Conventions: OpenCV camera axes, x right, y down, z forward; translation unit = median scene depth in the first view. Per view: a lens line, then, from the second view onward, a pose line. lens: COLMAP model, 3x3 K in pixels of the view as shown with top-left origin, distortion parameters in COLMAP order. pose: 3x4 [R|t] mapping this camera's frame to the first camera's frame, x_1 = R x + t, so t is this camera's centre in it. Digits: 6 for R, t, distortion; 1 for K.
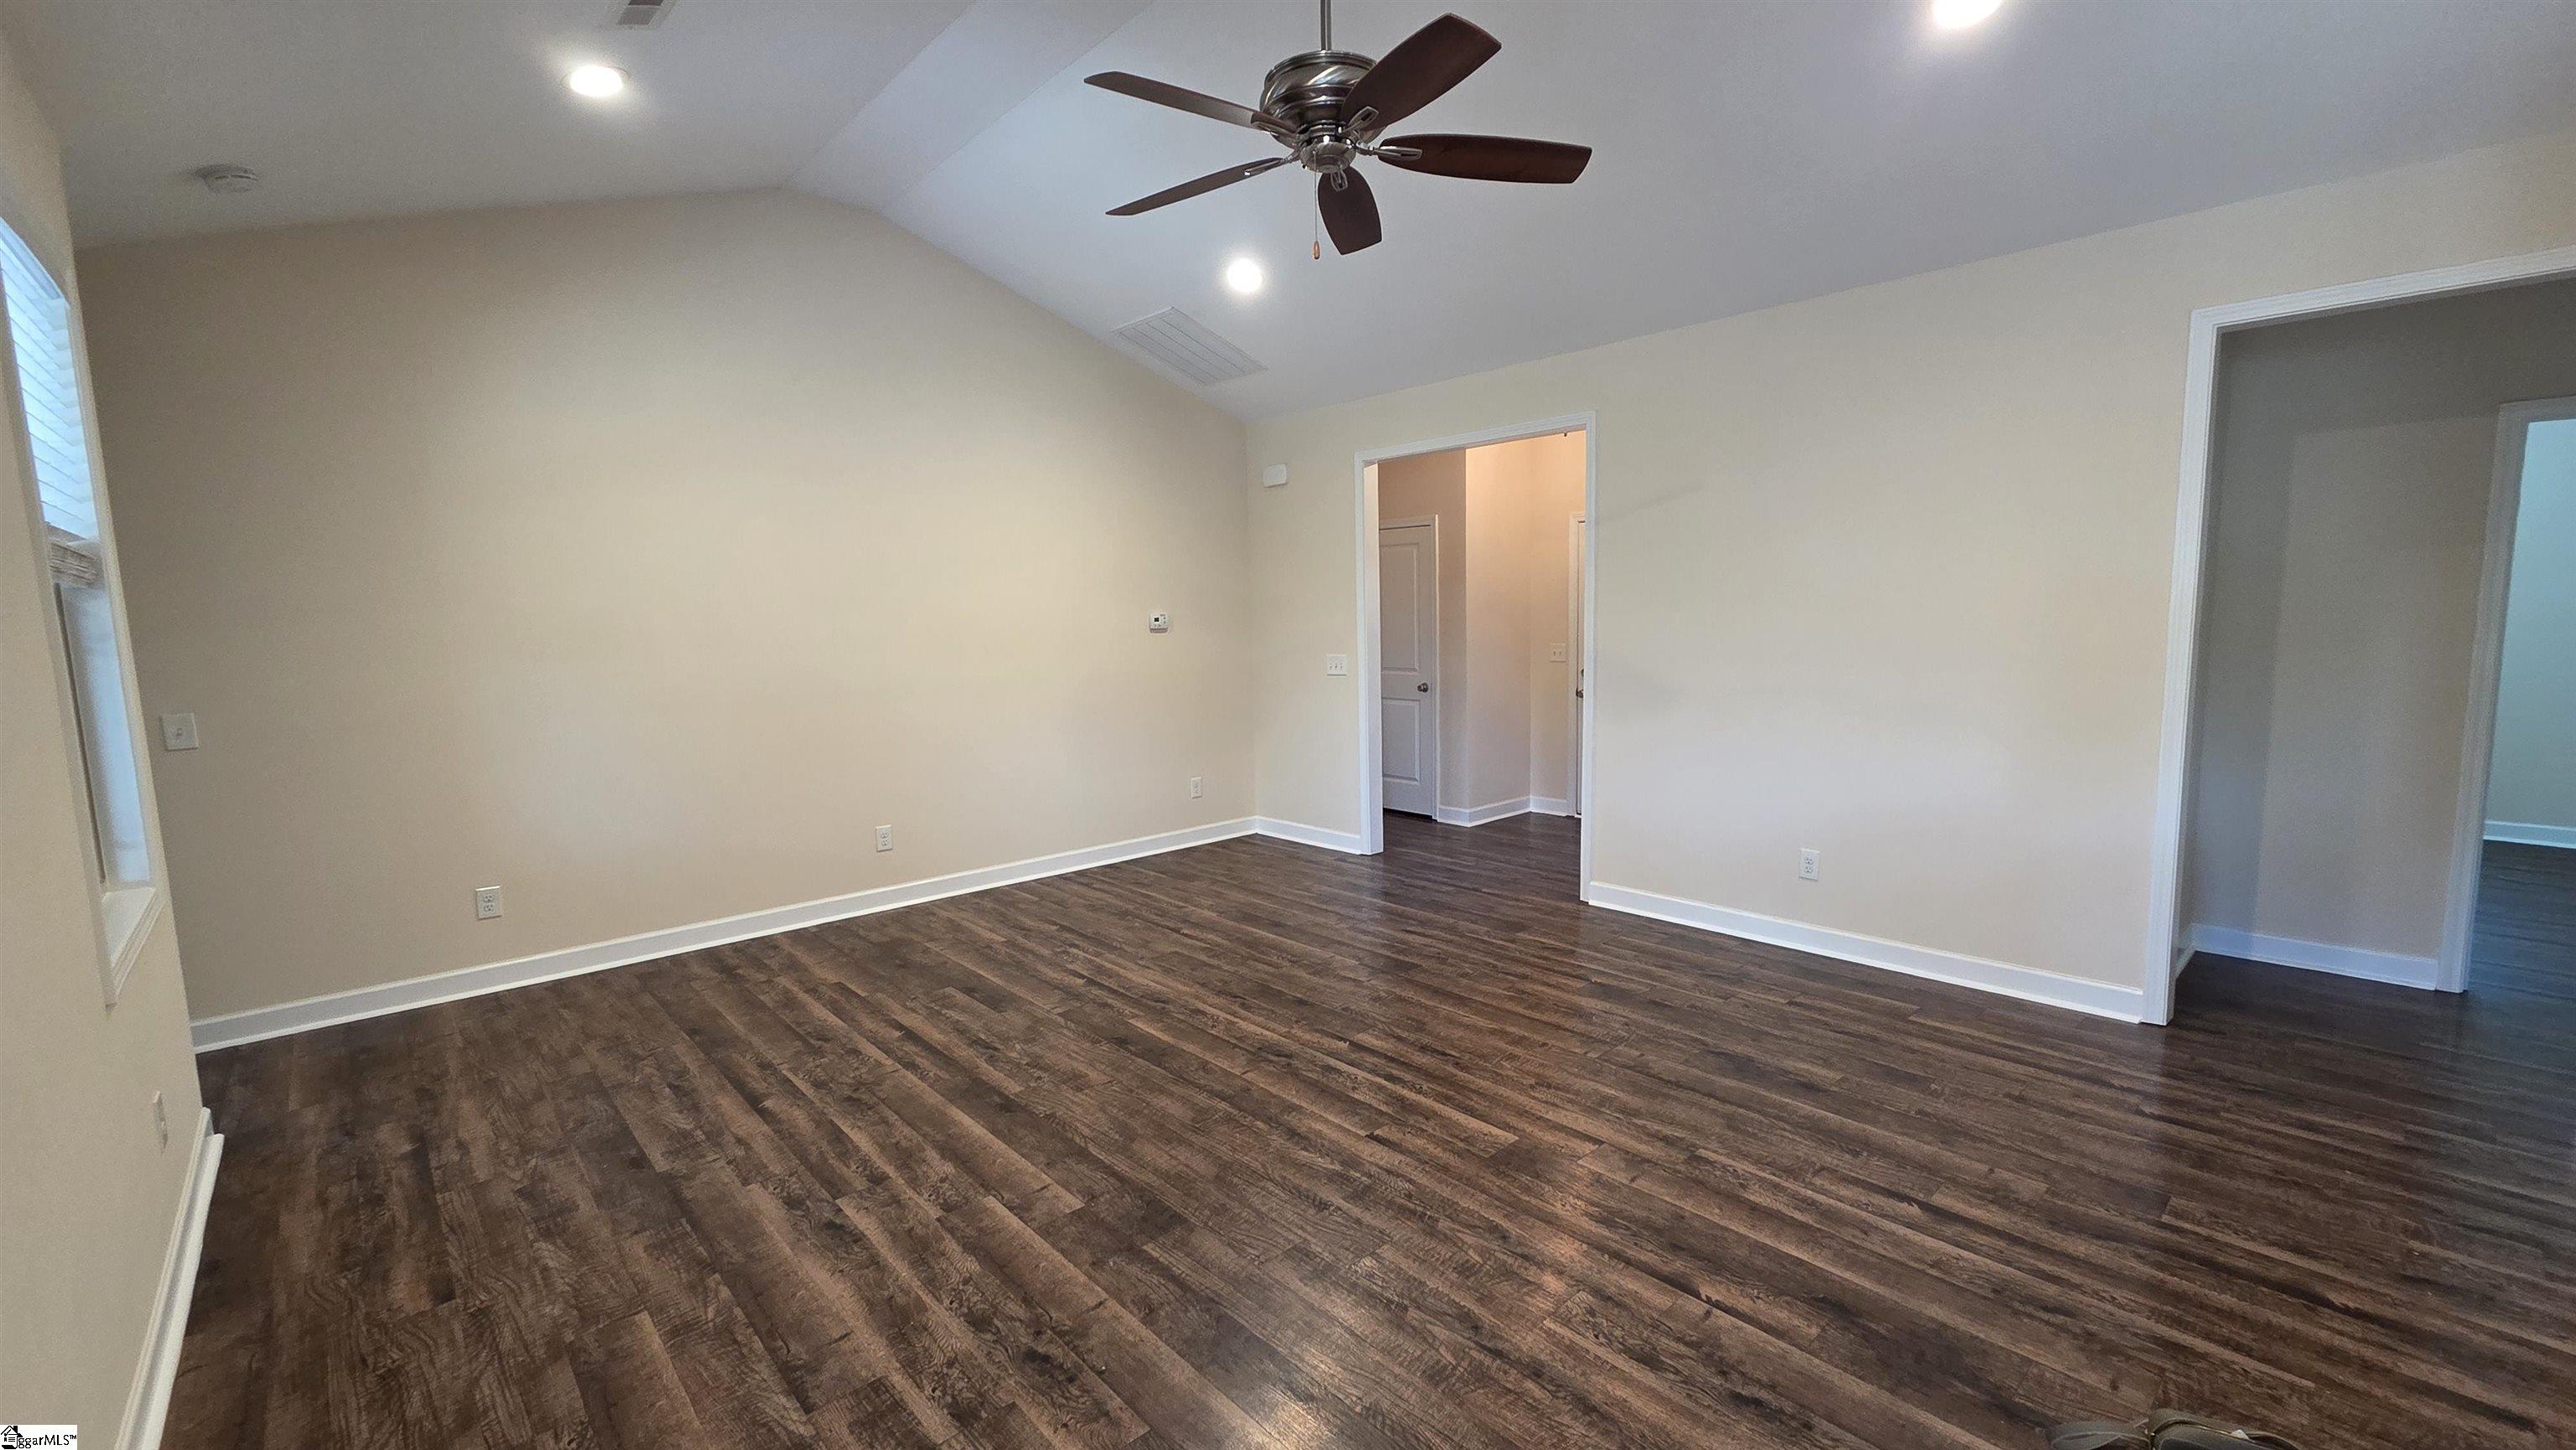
lens RADIAL K [[1052.1, 0, 1280.7], [0, 1052.1, 735.2], [0, 0, 1]] dist [0.003408, 0.000226]
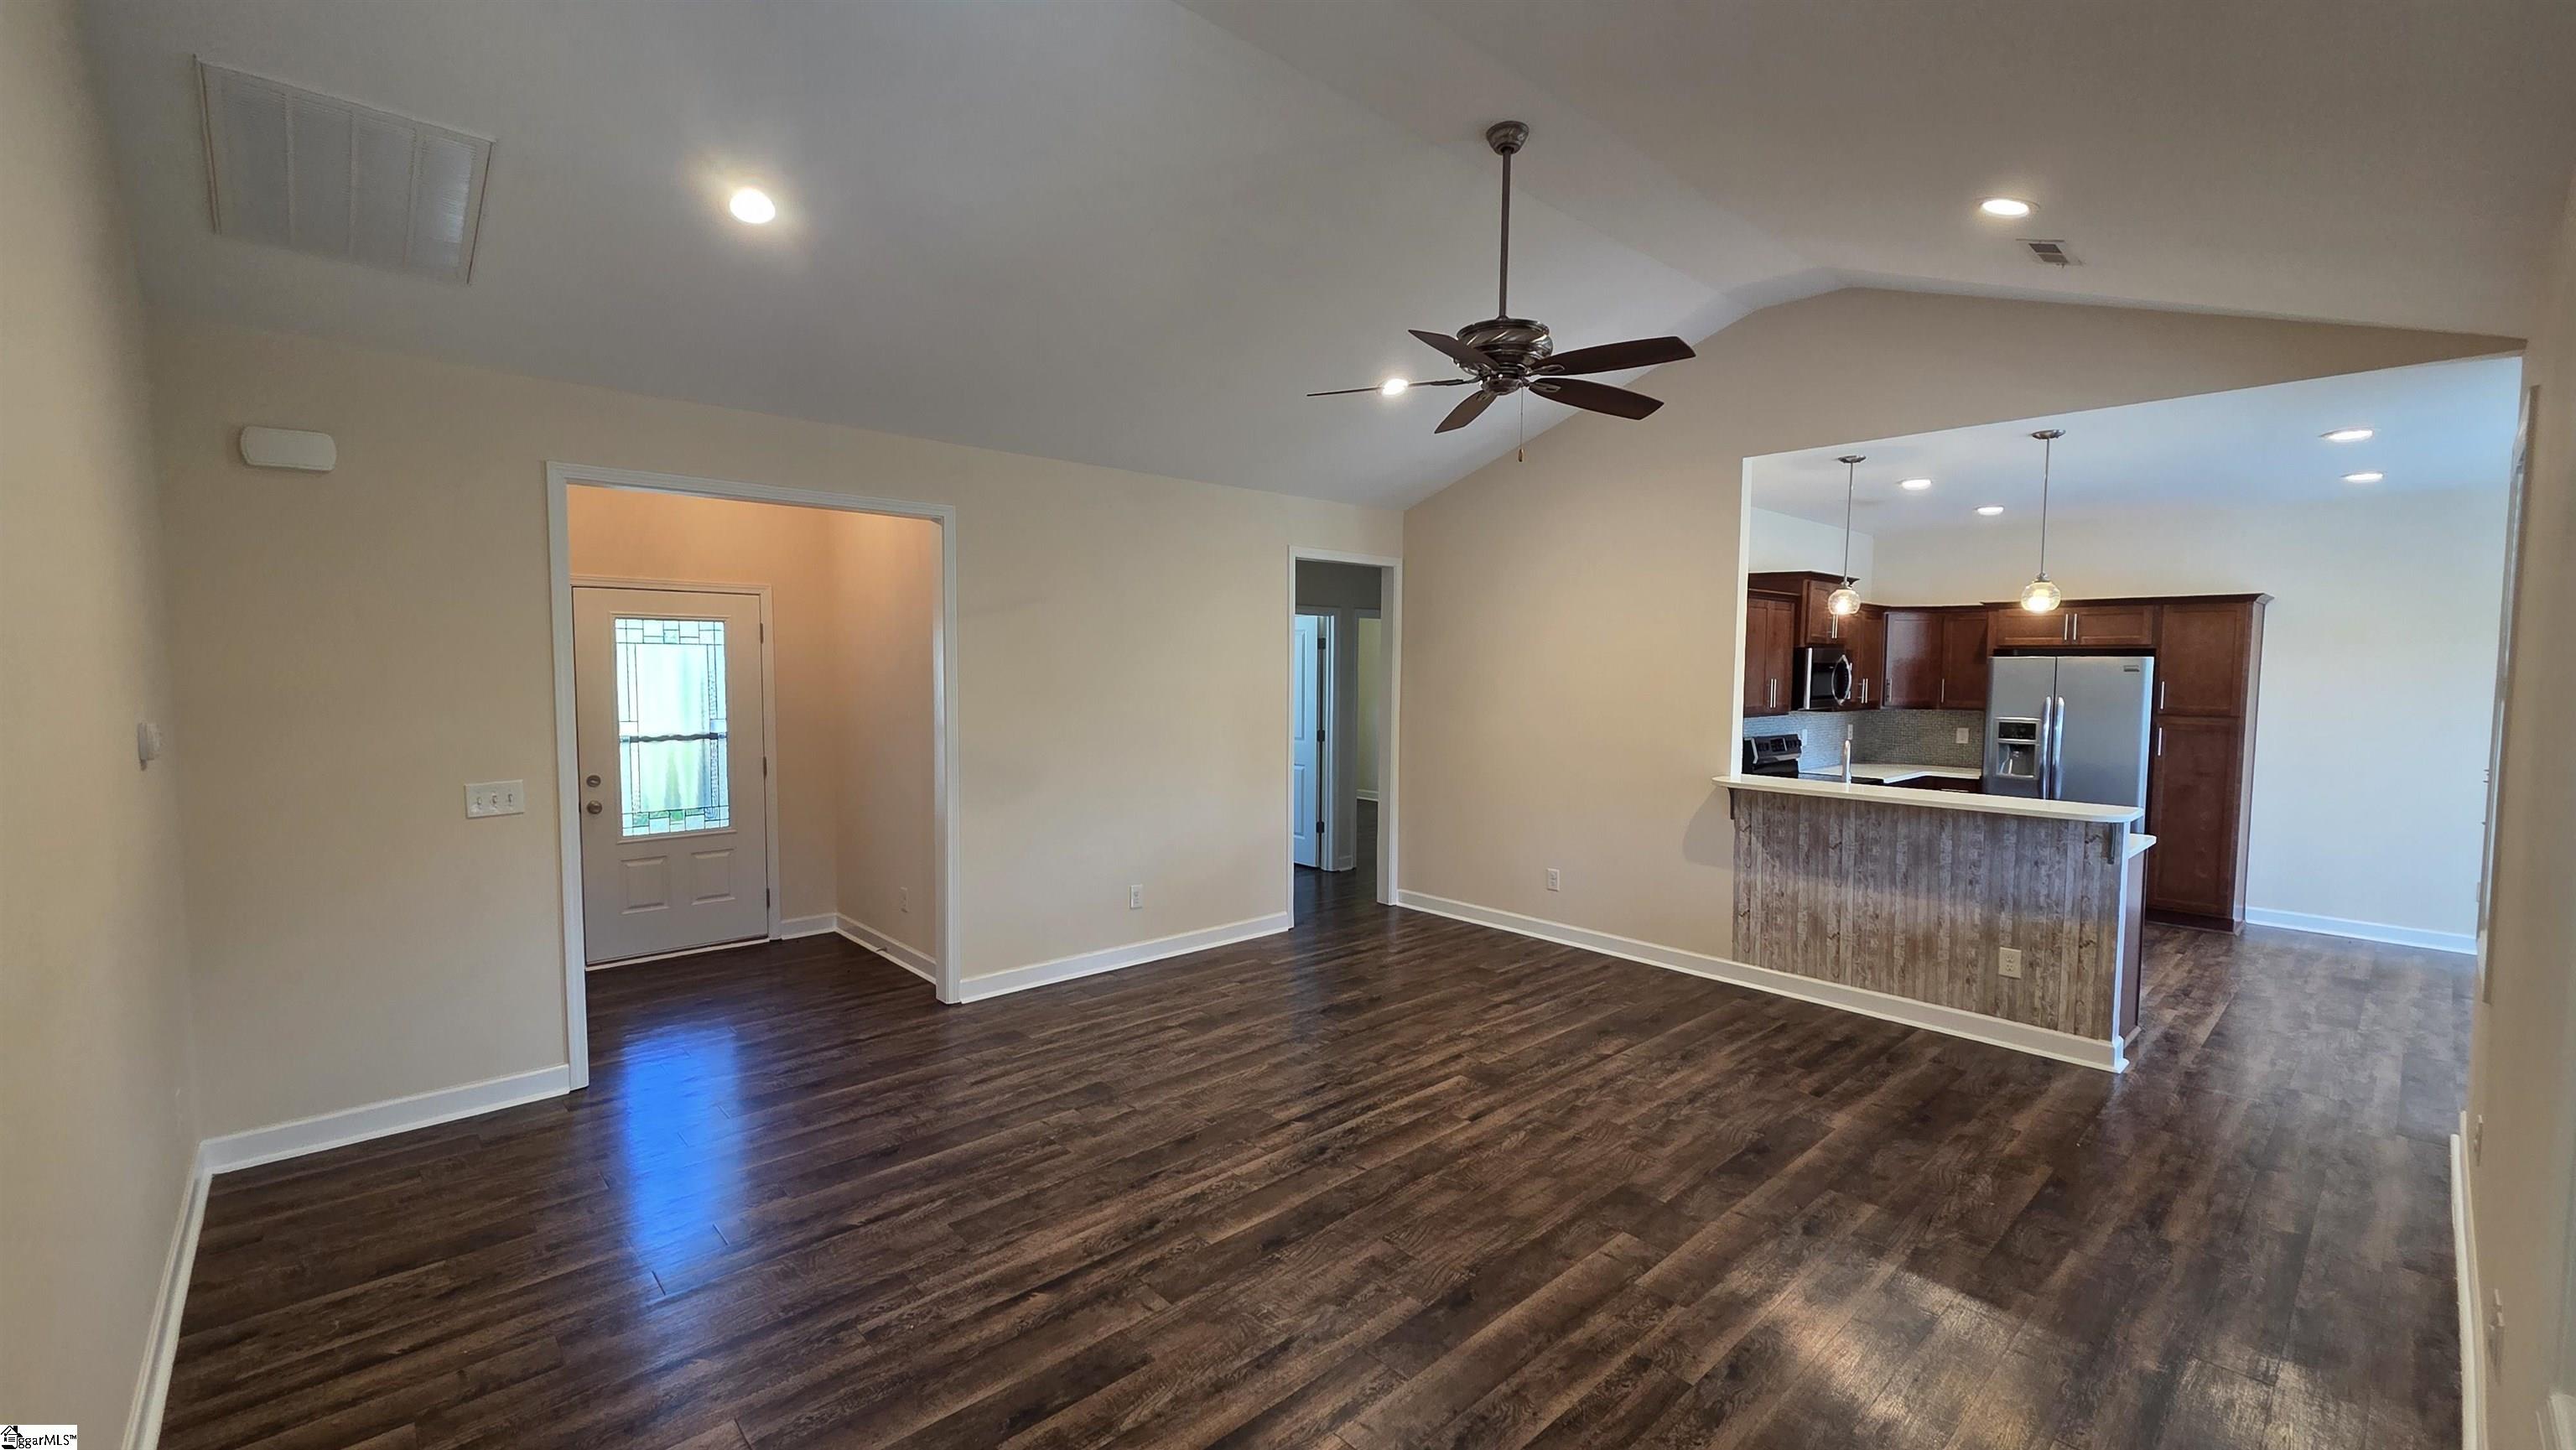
lens RADIAL K [[1052.1, 0, 1297.4], [0, 1052.1, 722.9], [0, 0, 1]] dist [0.003408, 0.000226]
pose [[-0.013517, -0.034742, 0.999305, -1.045259], [0.110911, 0.993177, 0.036030, -0.152158], [-0.993738, 0.111320, -0.009572, 1.032617]]
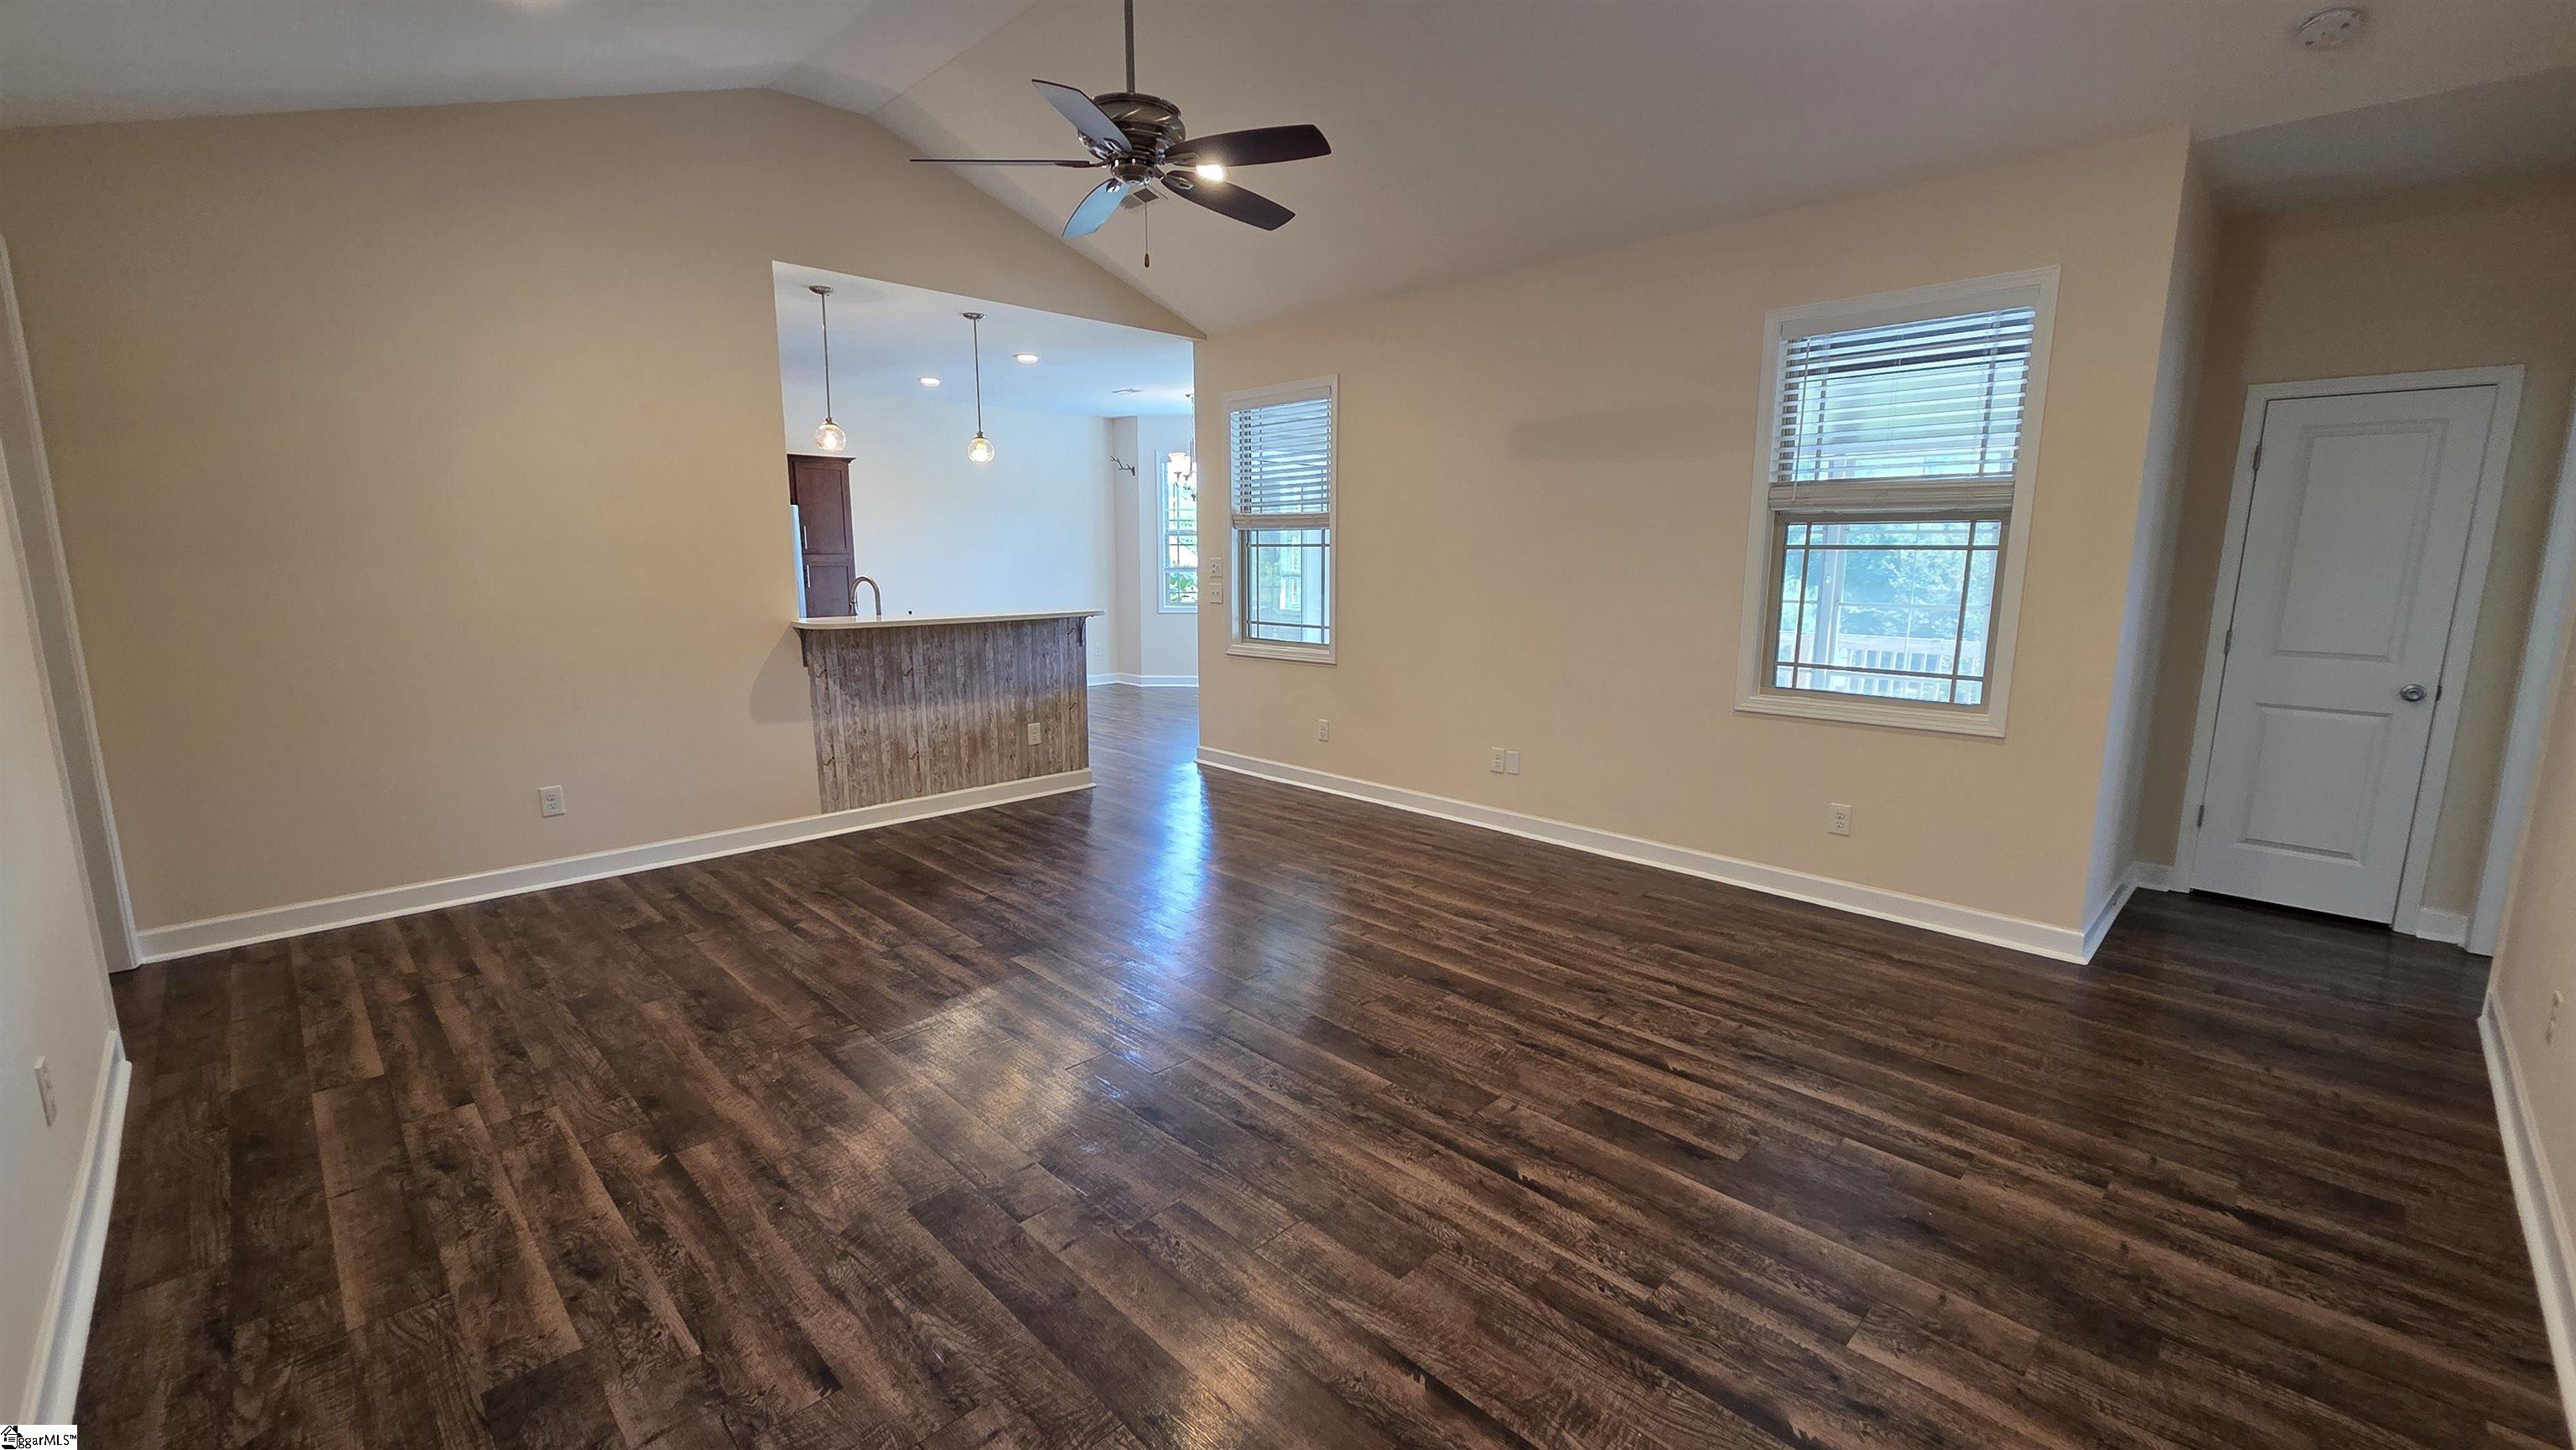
lens RADIAL K [[1052.1, 0, 1285.6], [0, 1052.1, 724.9], [0, 0, 1]] dist [0.003408, 0.000226]
pose [[-0.998688, 0.025670, -0.044315, -0.049690], [0.012010, 0.958568, 0.284609, -0.213964], [0.049785, 0.283703, -0.957619, 1.880134]]
